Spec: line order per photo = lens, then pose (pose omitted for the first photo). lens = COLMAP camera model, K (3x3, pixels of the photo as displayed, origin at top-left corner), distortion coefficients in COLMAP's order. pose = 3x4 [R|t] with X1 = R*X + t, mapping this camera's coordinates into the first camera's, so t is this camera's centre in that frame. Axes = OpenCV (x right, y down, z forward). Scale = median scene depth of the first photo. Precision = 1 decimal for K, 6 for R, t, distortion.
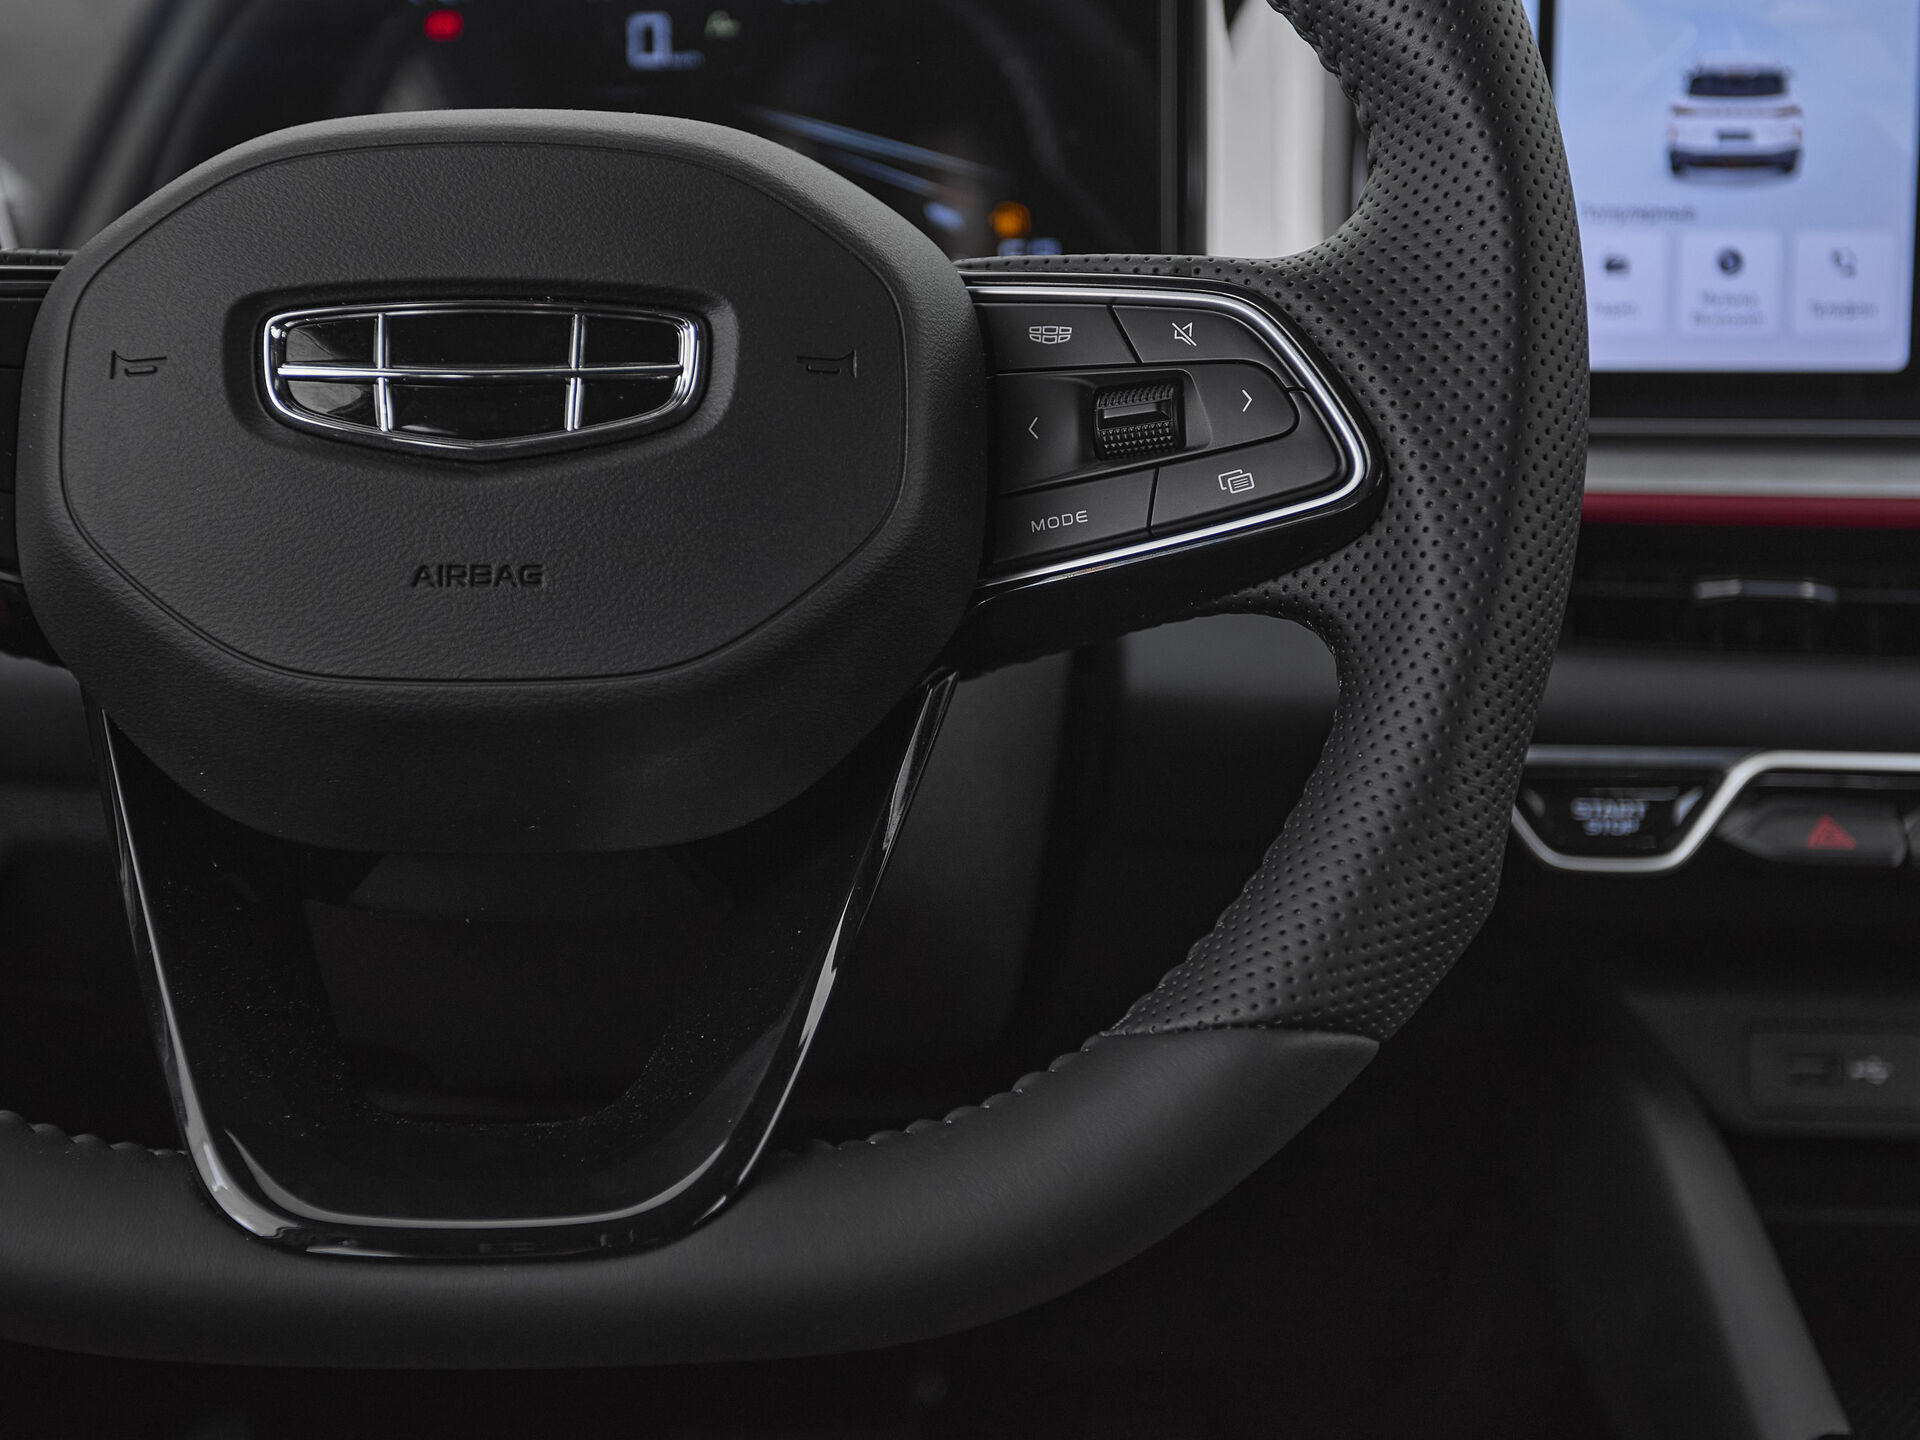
lens RADIAL K [[2852.2, 0, 891.9], [0, 2852.2, 643.8], [0, 0, 1]] dist [0.001083, 0.000000]
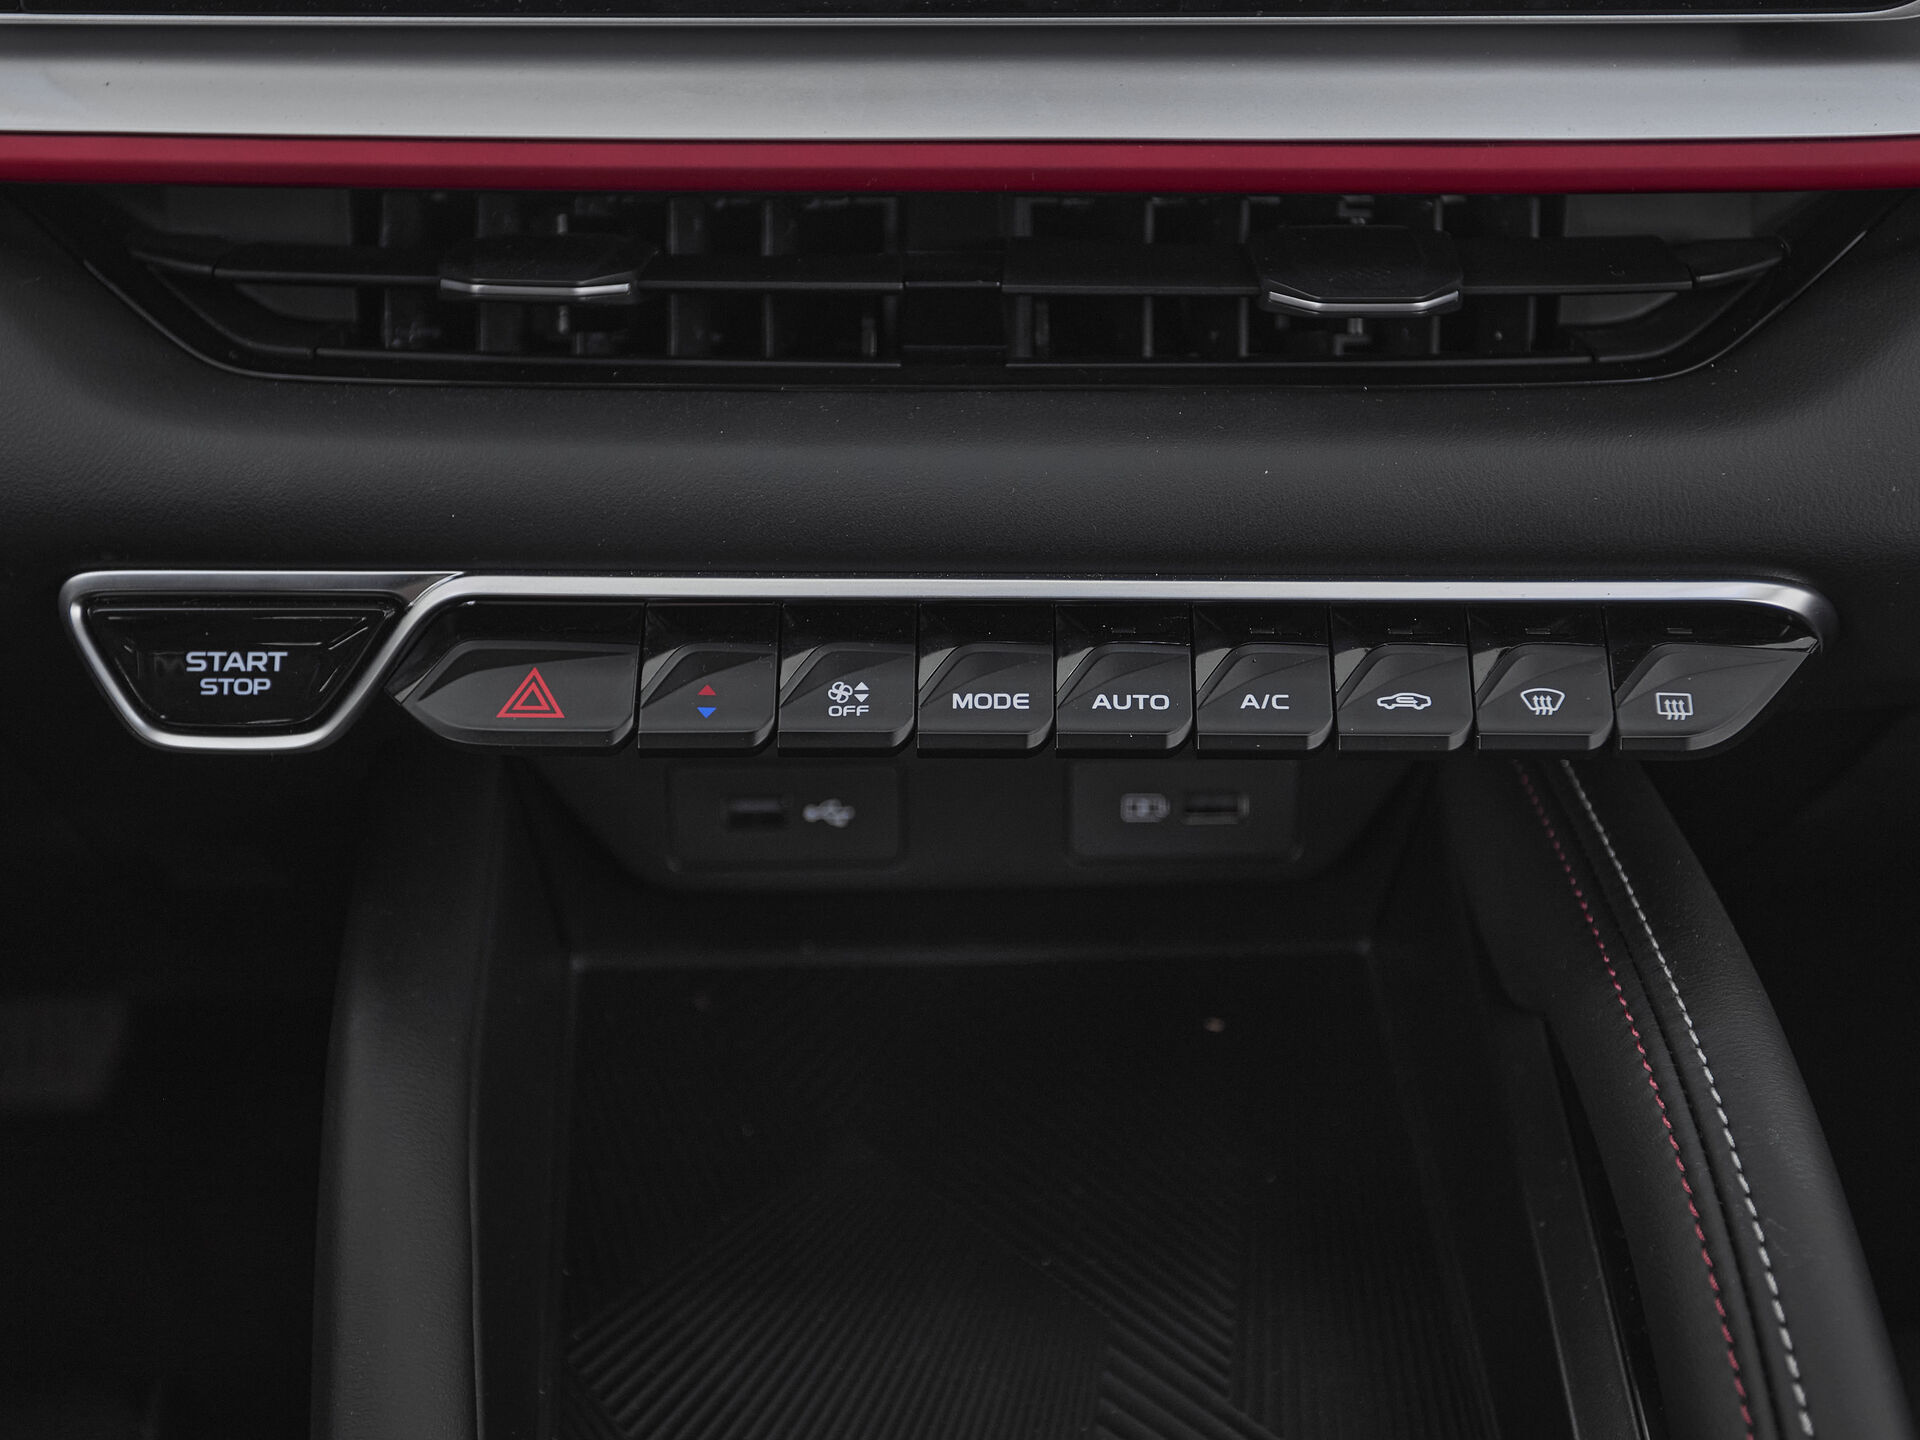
lens RADIAL K [[2667.2, 0, 960.0], [0, 2667.2, 771.9], [0, 0, 1]] dist [0.033773, 0.000000]
pose [[0.997712, -0.040658, 0.054013, 0.539561], [0.016854, 0.923309, 0.383688, -0.228043], [-0.065471, -0.381900, 0.921882, 0.508565]]
